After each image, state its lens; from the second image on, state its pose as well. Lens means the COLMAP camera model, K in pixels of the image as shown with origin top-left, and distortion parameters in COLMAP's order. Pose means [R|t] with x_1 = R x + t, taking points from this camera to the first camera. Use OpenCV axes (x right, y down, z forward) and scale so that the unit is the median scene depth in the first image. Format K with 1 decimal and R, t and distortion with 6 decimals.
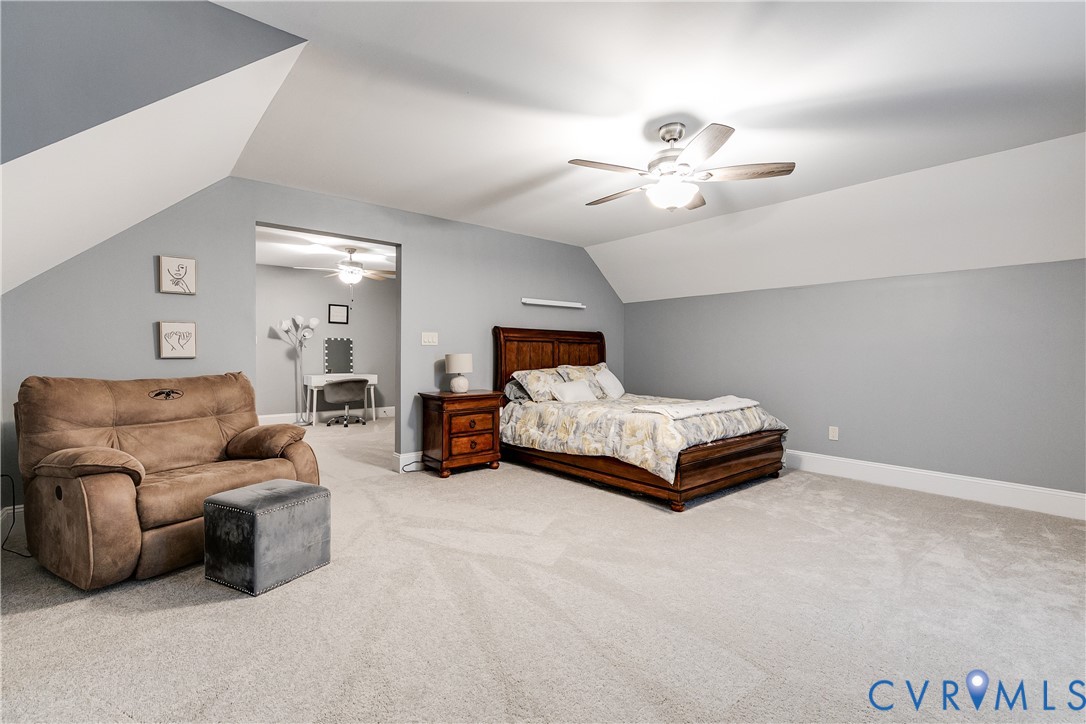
lens RADIAL K [[491.7, 0, 543.9], [0, 491.7, 363.3], [0, 0, 1]] dist [-0.000488, -0.000415]
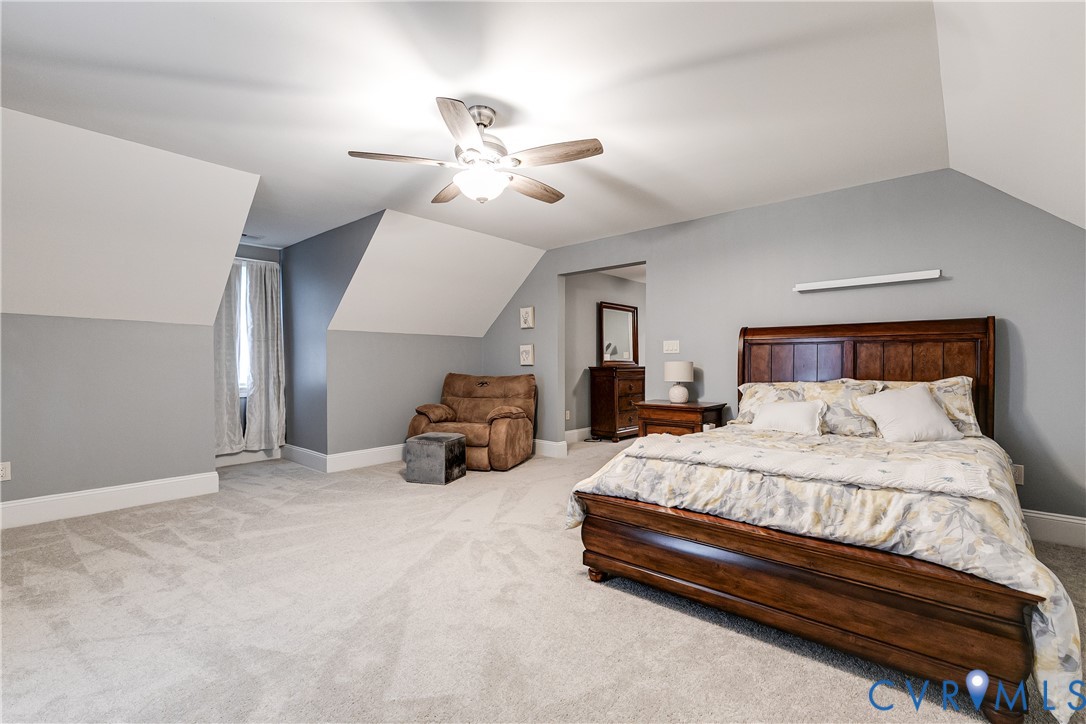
lens RADIAL K [[491.7, 0, 543.9], [0, 491.7, 363.3], [0, 0, 1]] dist [-0.000488, -0.000415]
pose [[0.135399, -0.006397, -0.990770, 0.845164], [-0.018390, 0.999791, -0.008968, -0.003615], [0.990620, 0.019434, 0.135253, 0.717772]]
